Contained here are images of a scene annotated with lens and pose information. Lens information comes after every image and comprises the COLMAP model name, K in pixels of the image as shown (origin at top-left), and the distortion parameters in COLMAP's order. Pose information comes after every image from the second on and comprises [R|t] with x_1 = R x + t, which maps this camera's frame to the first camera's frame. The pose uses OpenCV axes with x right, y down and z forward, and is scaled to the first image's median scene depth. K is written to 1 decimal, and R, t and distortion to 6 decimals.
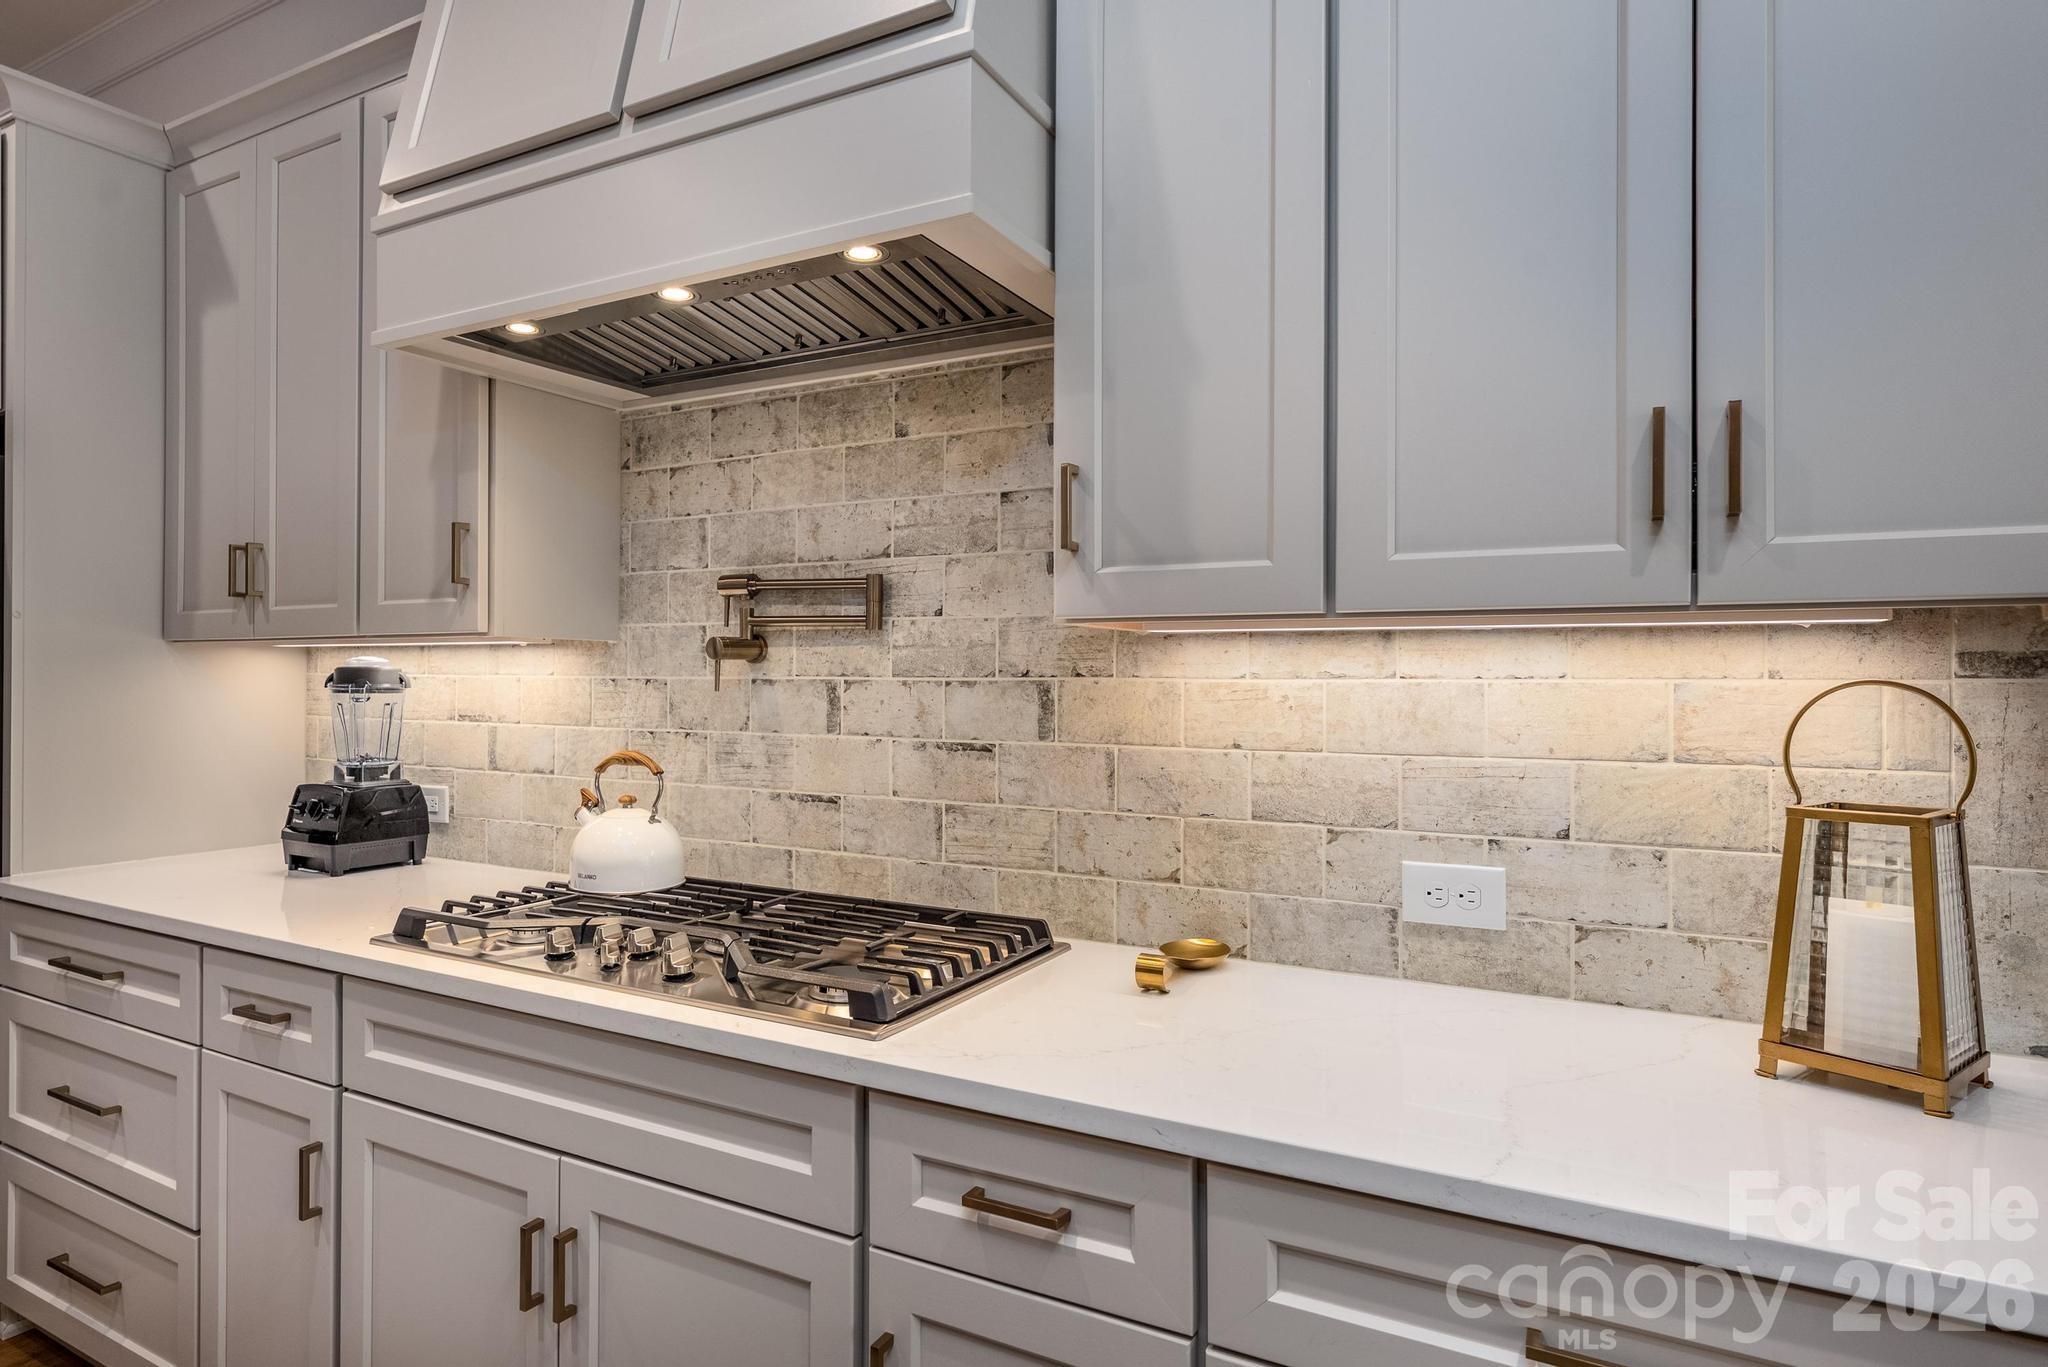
lens RADIAL K [[1182.6, 0, 948.0], [0, 1182.6, 671.7], [0, 0, 1]] dist [-0.000429, 0.000765]
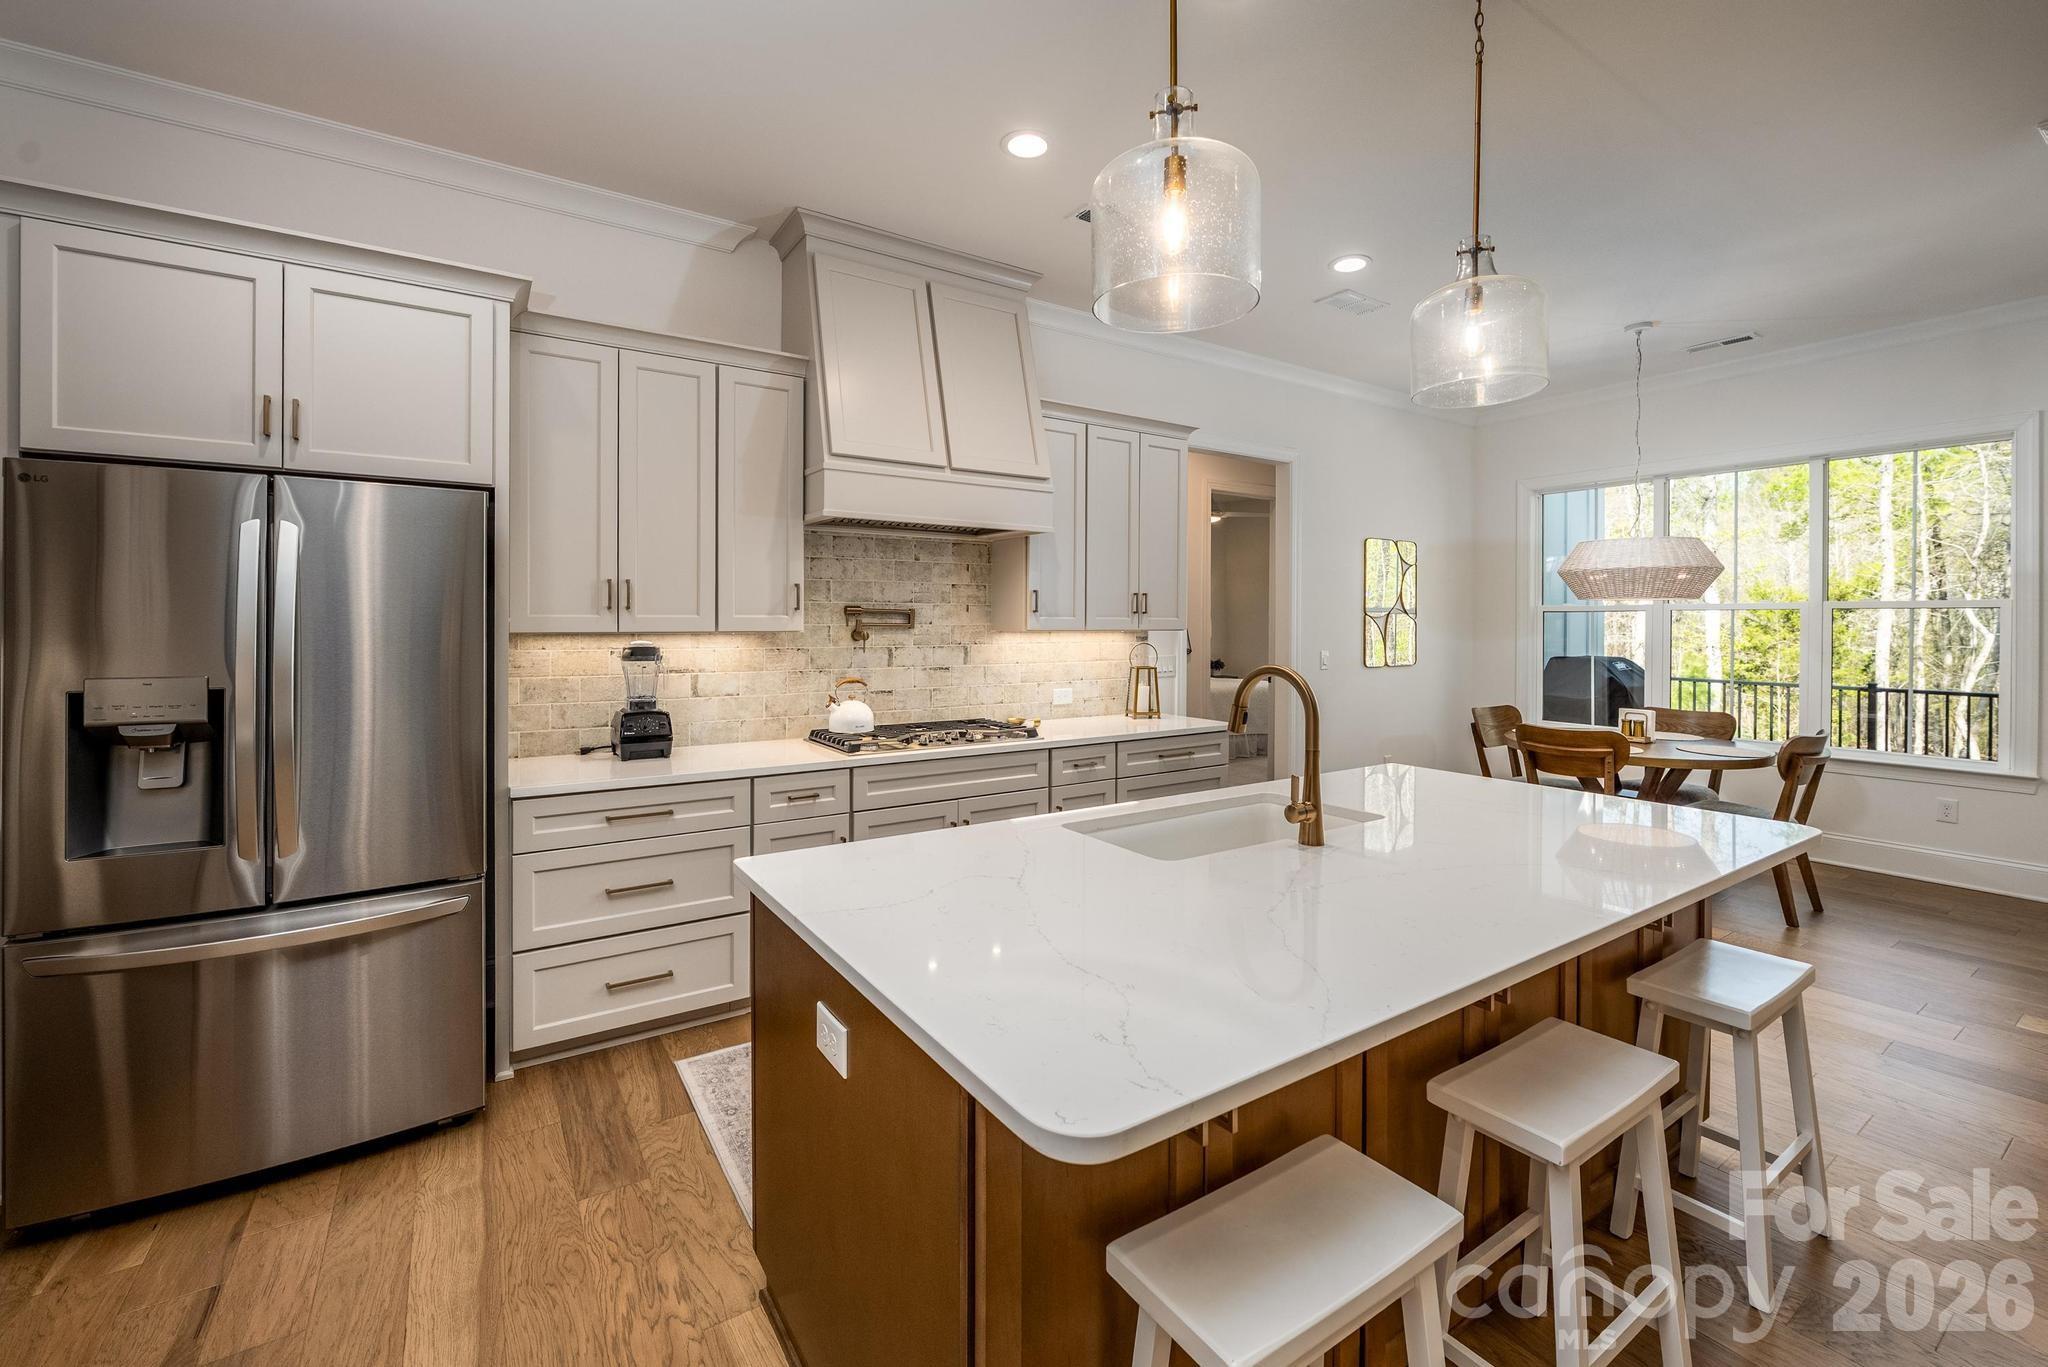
lens RADIAL K [[854.8, 0, 1031.9], [0, 854.8, 620.1], [0, 0, 1]] dist [-0.002573, -0.000455]
pose [[0.432770, -0.001997, 0.901502, -1.758624], [-0.006004, 0.999969, 0.005098, -0.067934], [-0.901485, -0.007619, 0.432744, -0.133680]]
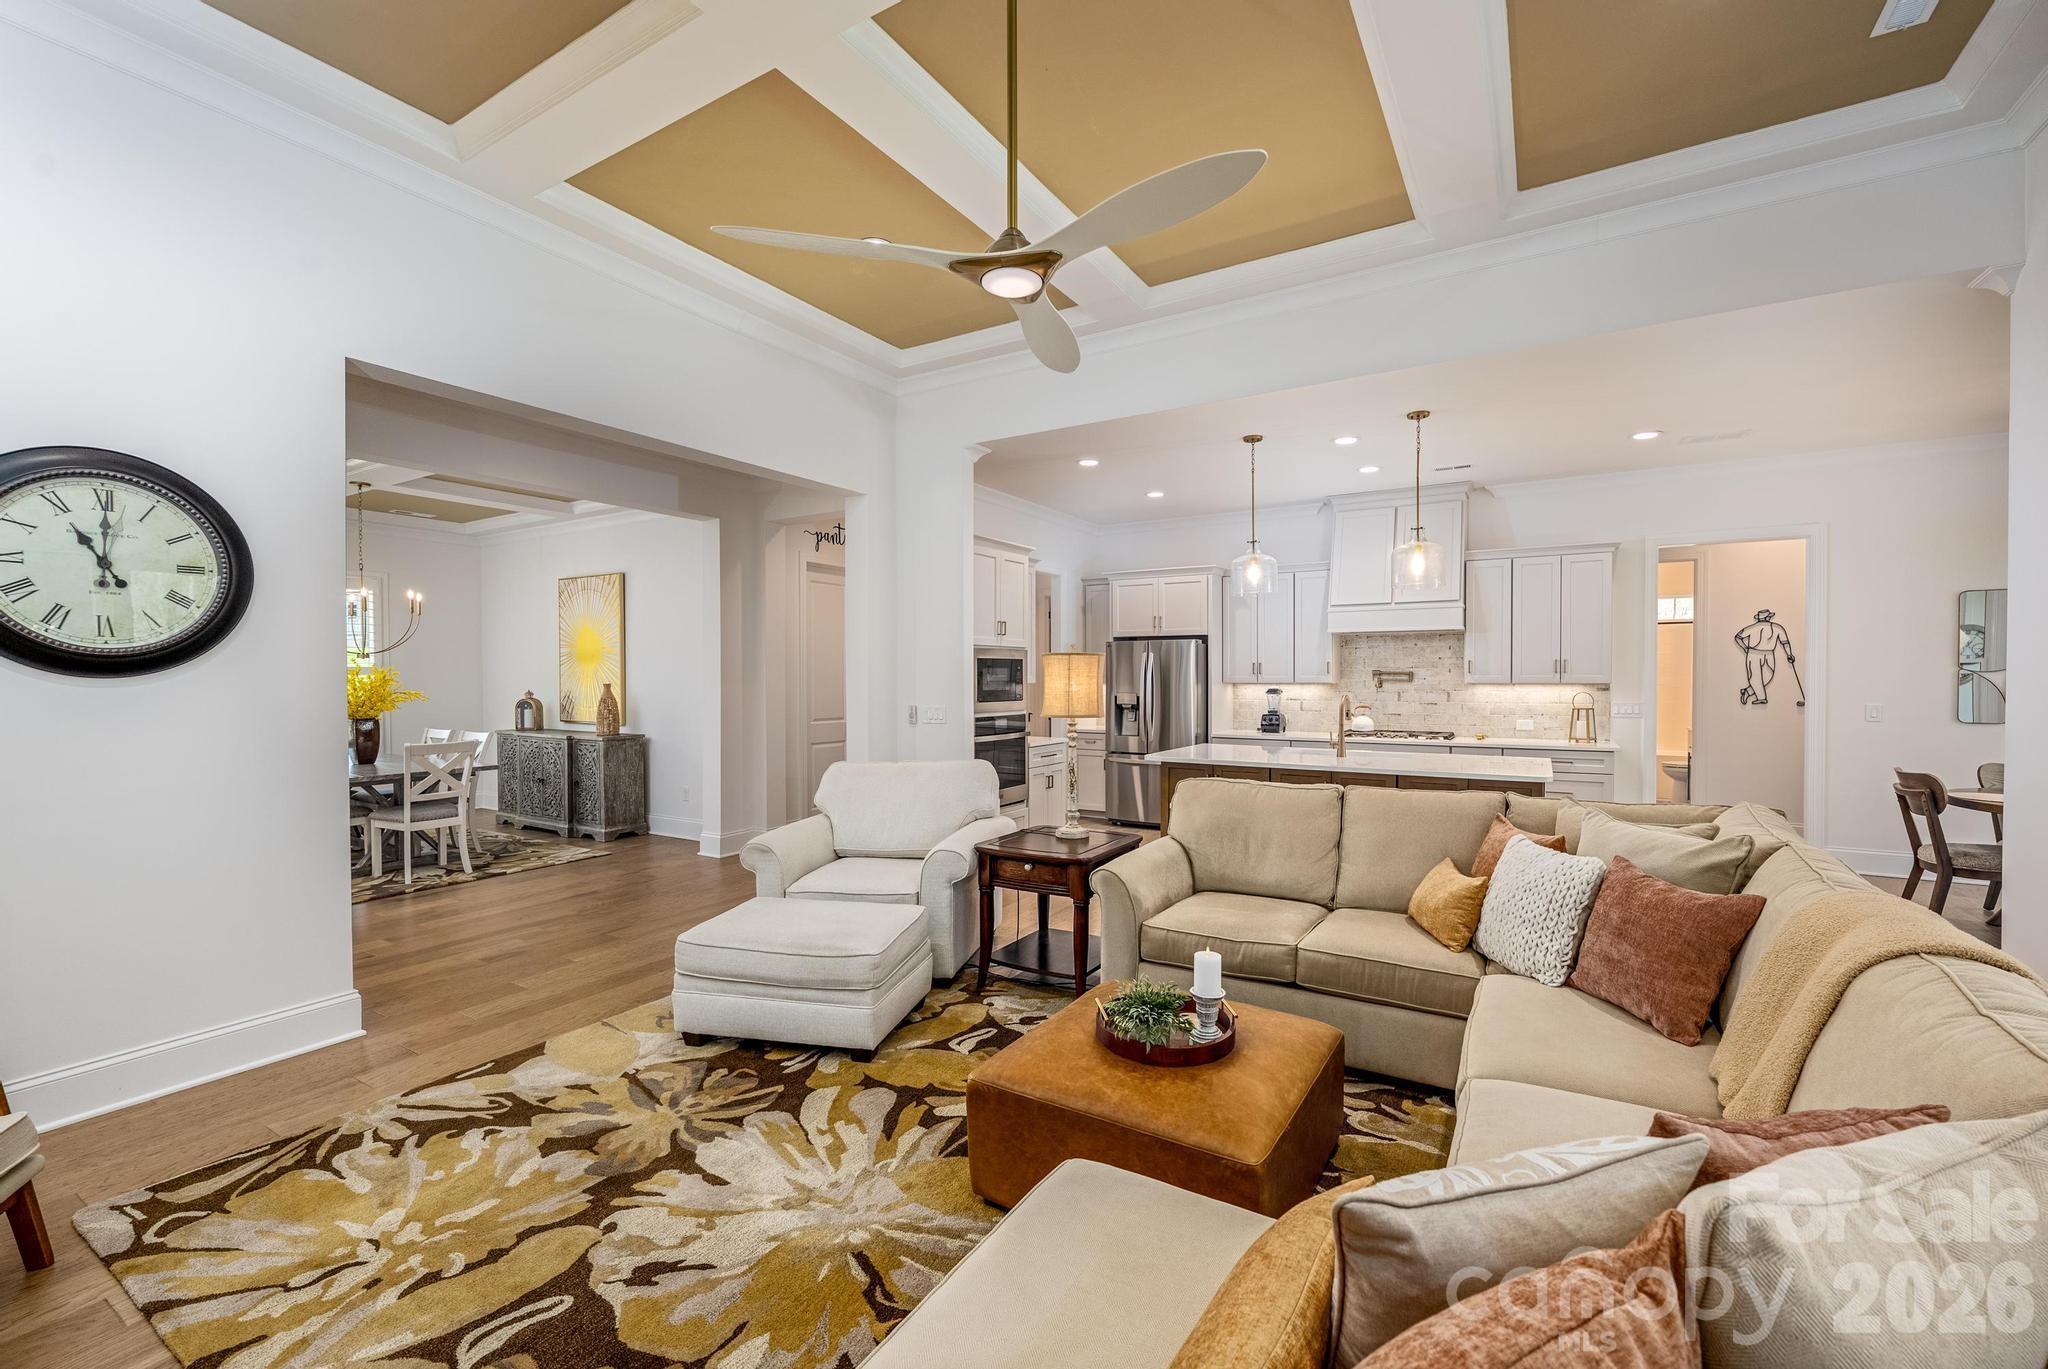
lens RADIAL K [[898.1, 0, 1041.3], [0, 898.1, 690.0], [0, 0, 1]] dist [0.003197, 0.001885]
pose [[0.999937, -0.009189, 0.006413, -1.747501], [0.009010, 0.999585, 0.027369, -0.124325], [-0.006662, -0.027310, 0.999605, -3.026665]]
